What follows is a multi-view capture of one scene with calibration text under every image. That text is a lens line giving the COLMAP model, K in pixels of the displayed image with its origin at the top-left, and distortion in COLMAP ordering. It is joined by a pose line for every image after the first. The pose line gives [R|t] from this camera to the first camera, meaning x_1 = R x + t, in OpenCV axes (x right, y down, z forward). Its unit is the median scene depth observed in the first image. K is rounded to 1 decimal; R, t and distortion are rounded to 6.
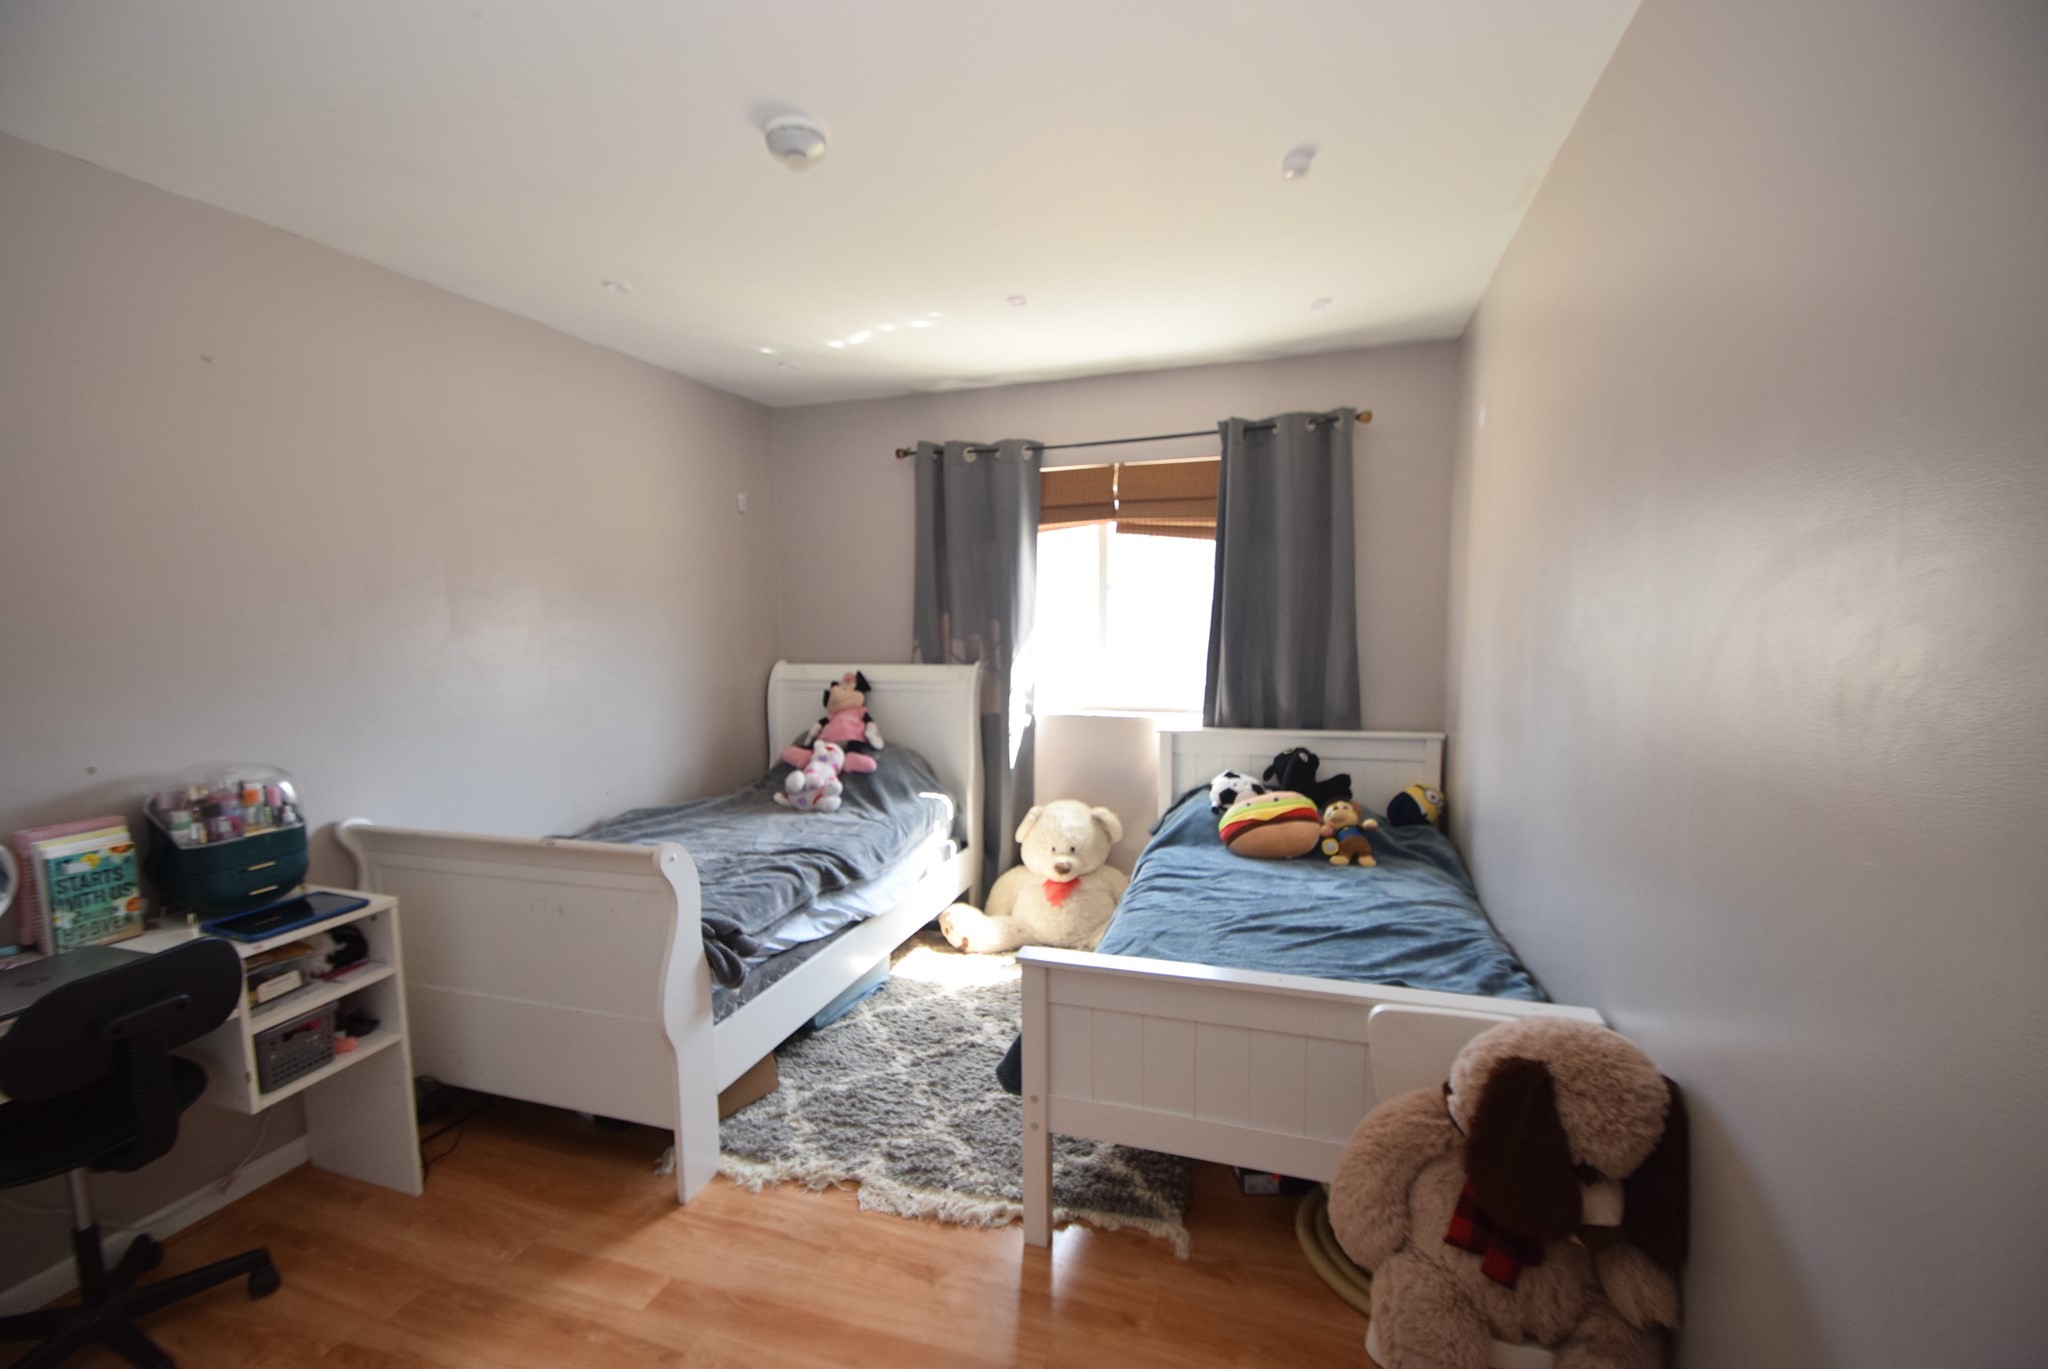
lens RADIAL K [[905.7, 0, 1005.0], [0, 905.7, 708.2], [0, 0, 1]] dist [0.017766, -0.019459]
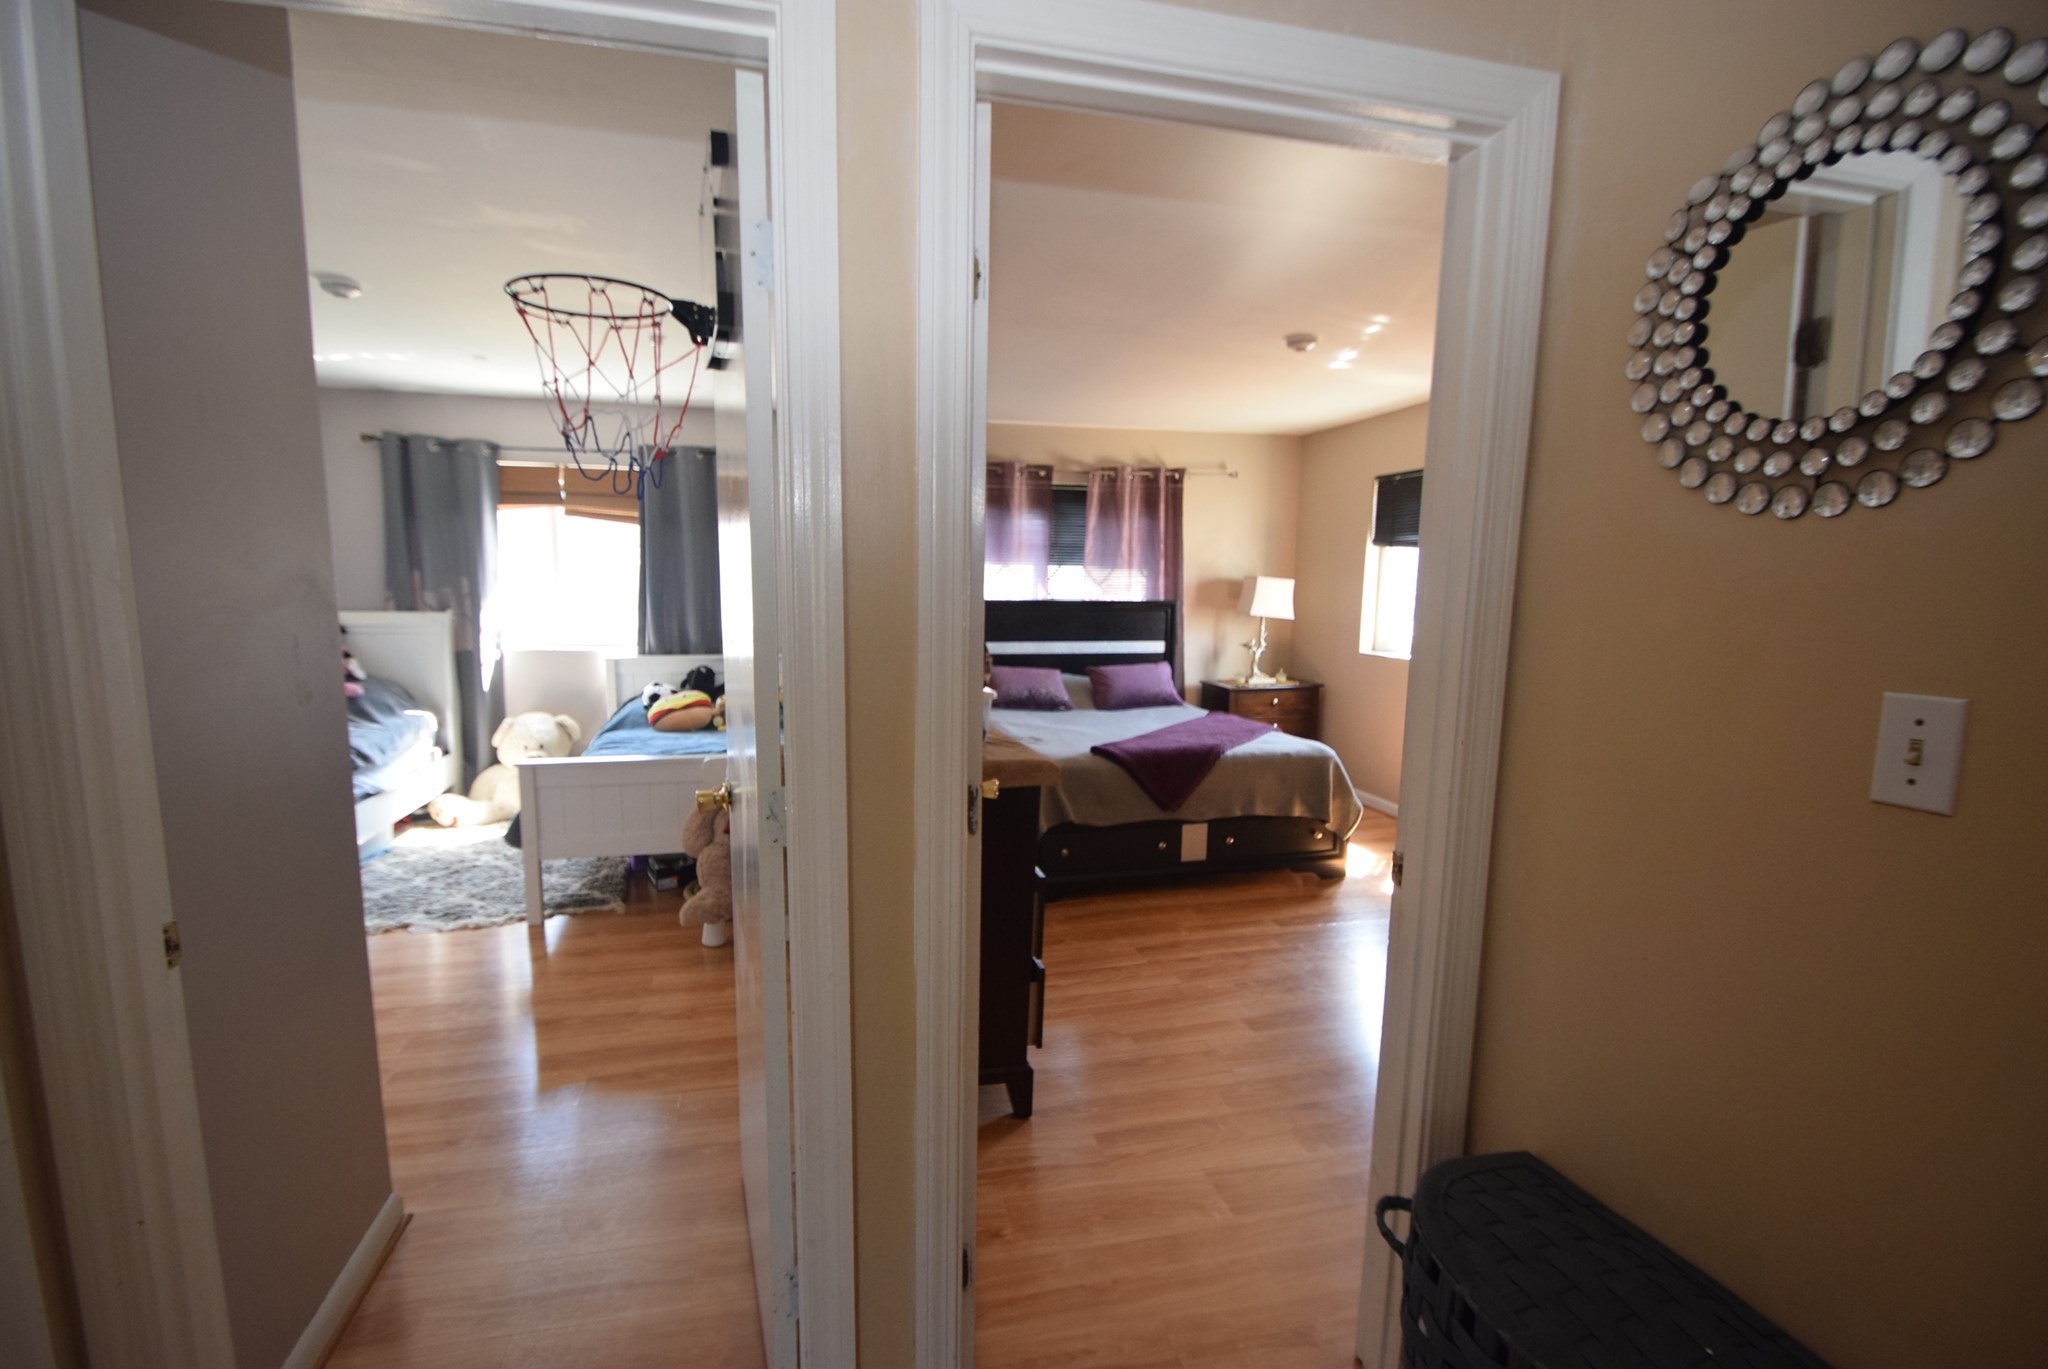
lens RADIAL K [[905.7, 0, 1005.0], [0, 905.7, 708.2], [0, 0, 1]] dist [0.017766, -0.019459]
pose [[0.845109, -0.050676, 0.532187, -0.061692], [0.030604, 0.998450, 0.046476, 0.055772], [-0.533718, -0.022990, 0.845350, -0.540620]]
